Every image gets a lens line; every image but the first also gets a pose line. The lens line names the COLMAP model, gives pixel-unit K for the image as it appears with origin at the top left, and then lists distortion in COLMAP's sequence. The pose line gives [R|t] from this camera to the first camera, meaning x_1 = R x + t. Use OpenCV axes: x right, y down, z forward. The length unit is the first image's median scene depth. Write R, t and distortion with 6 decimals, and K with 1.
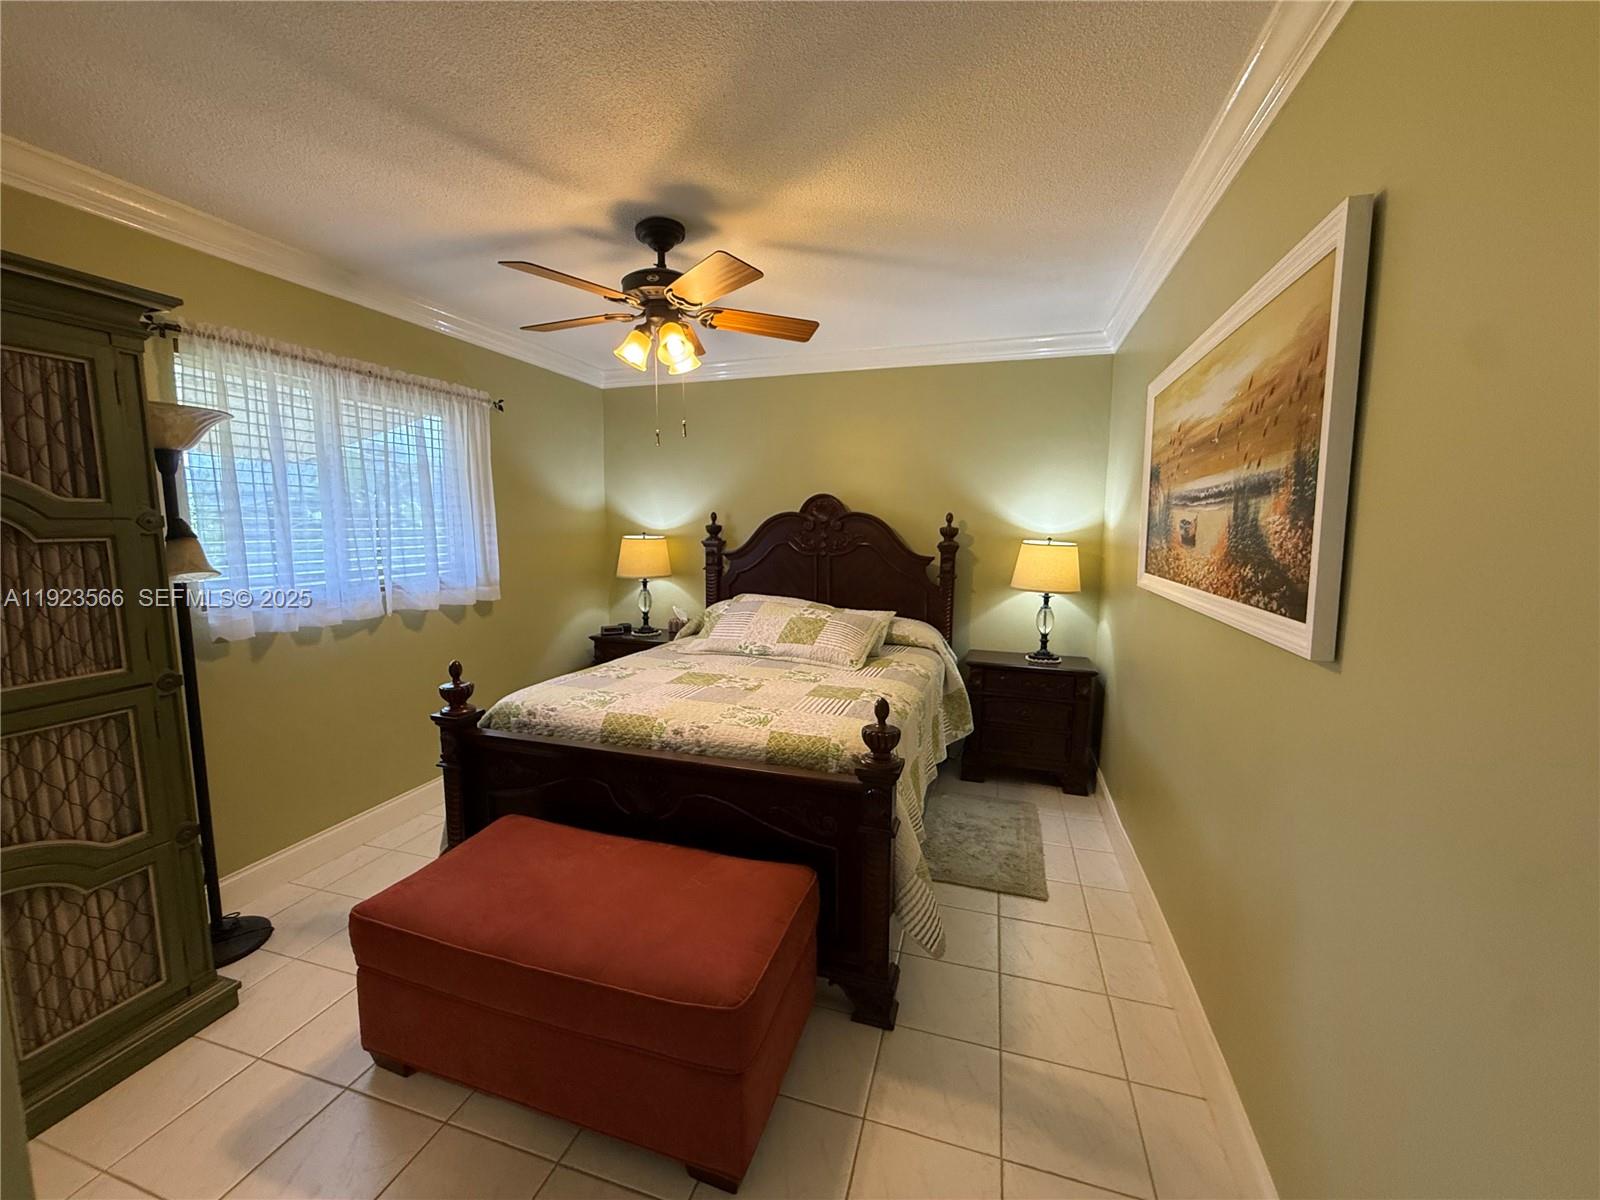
lens RADIAL K [[640.0, 0, 796.9], [0, 640.0, 598.5], [0, 0, 1]] dist [-0.000554, 0.000498]
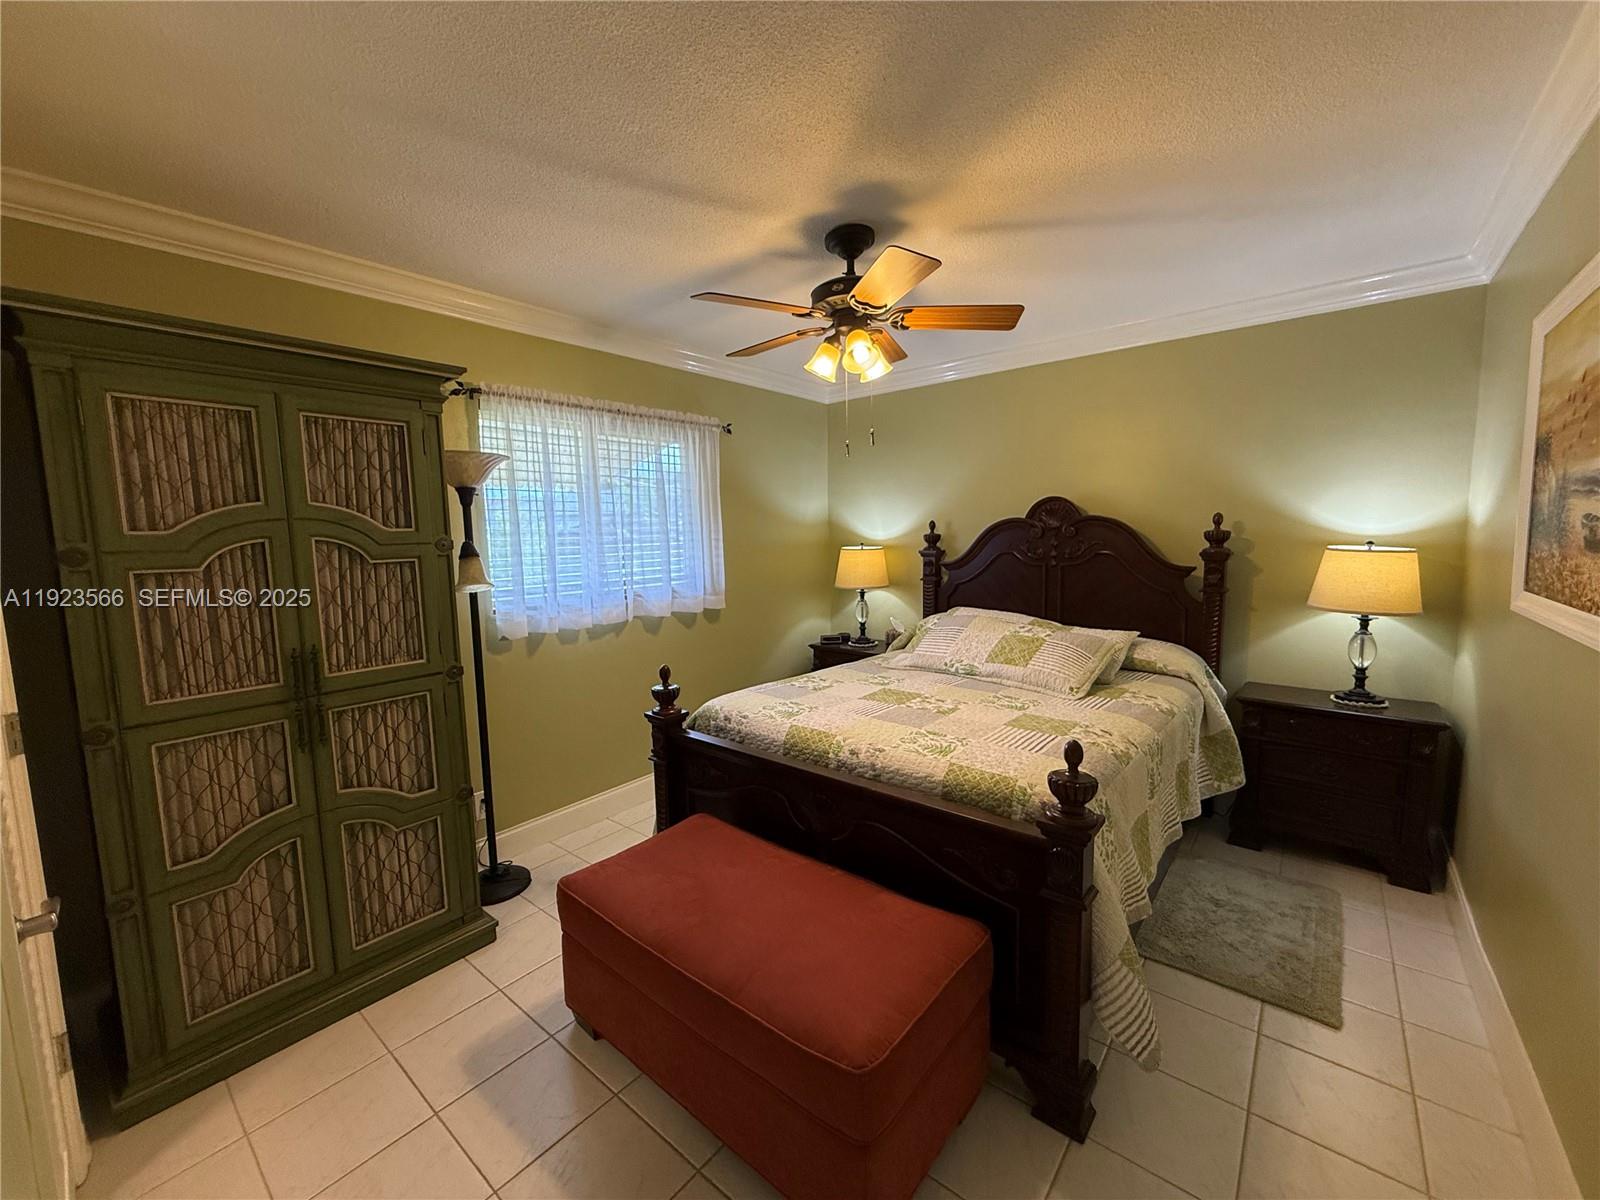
lens RADIAL K [[640.0, 0, 801.2], [0, 640.0, 597.8], [0, 0, 1]] dist [-0.000554, 0.000498]
pose [[0.924360, 0.014827, -0.381233, 0.095804], [-0.019223, 0.999785, -0.007725, -0.013816], [0.381037, 0.014470, 0.924447, 0.070054]]
